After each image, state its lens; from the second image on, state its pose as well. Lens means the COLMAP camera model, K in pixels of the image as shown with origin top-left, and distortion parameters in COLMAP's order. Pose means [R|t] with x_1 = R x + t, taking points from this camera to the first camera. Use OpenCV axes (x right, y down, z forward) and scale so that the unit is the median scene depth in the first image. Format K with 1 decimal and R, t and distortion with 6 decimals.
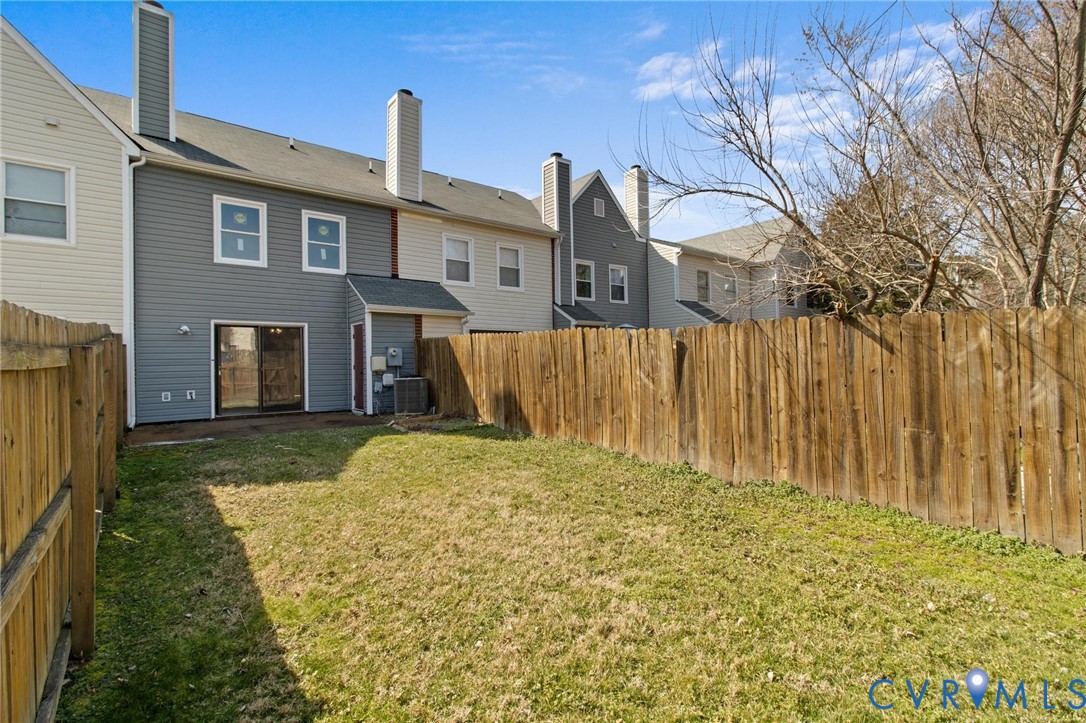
lens RADIAL K [[500.2, 0, 544.9], [0, 500.2, 356.4], [0, 0, 1]] dist [-0.001280, 0.000240]
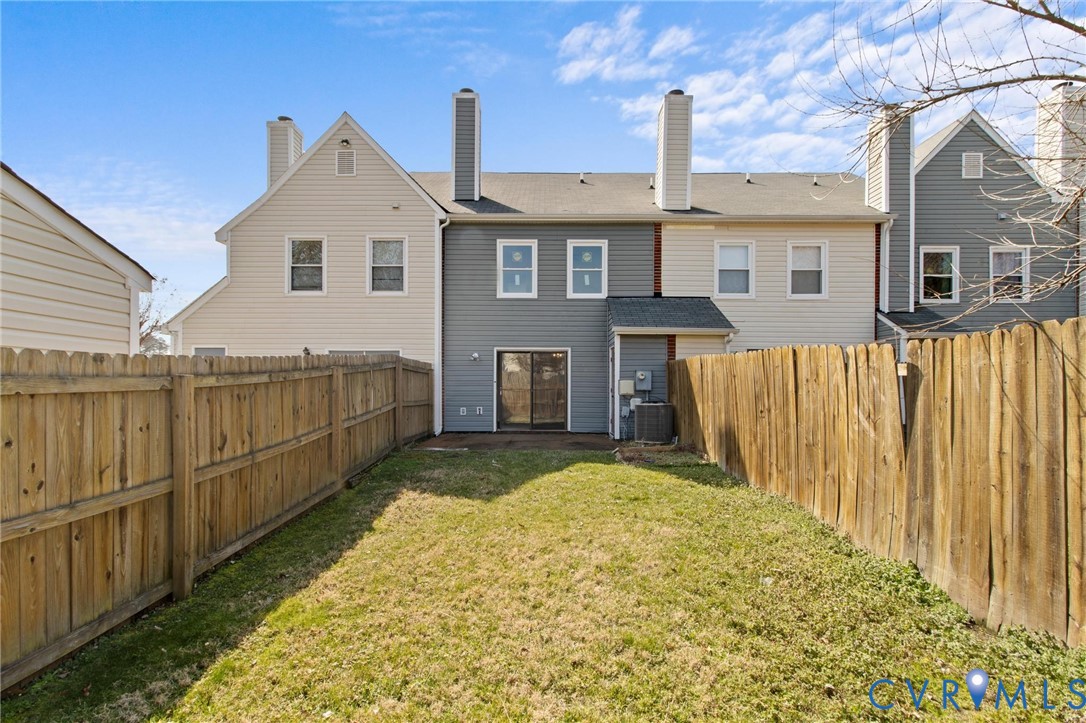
lens RADIAL K [[514.1, 0, 539.3], [0, 514.1, 388.4], [0, 0, 1]] dist [0.001509, 0.000608]
pose [[0.776238, 0.021207, -0.630083, 0.186188], [-0.008137, 0.999688, 0.023623, -0.006851], [0.630388, -0.013211, 0.776168, 0.138592]]
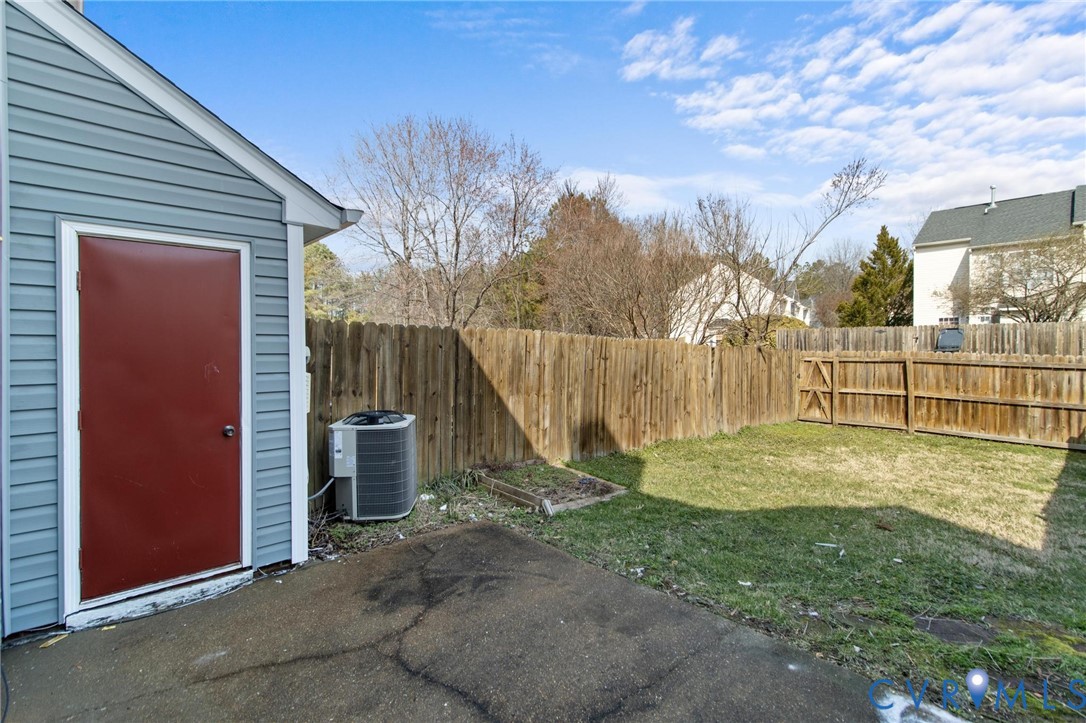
lens RADIAL K [[500.2, 0, 544.9], [0, 500.2, 356.4], [0, 0, 1]] dist [-0.001280, 0.000240]
pose [[-0.073121, -0.005290, 0.997309, -0.751167], [-0.017540, 0.999838, 0.004018, -0.013952], [-0.997169, -0.017199, -0.073202, 0.986368]]
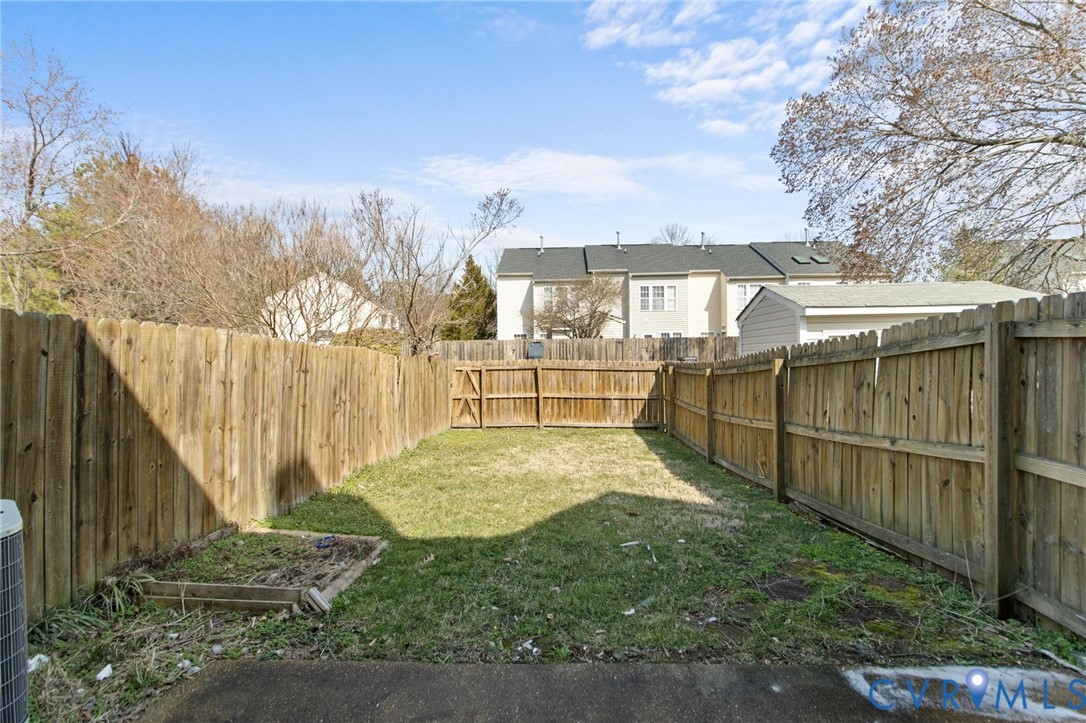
lens RADIAL K [[503.5, 0, 543.0], [0, 503.5, 361.5], [0, 0, 1]] dist [-0.000088, 0.000330]
pose [[-0.752401, 0.017791, 0.658465, -0.593053], [0.009405, 0.999823, -0.016267, -0.008774], [-0.658638, -0.006047, -0.752436, 1.085717]]
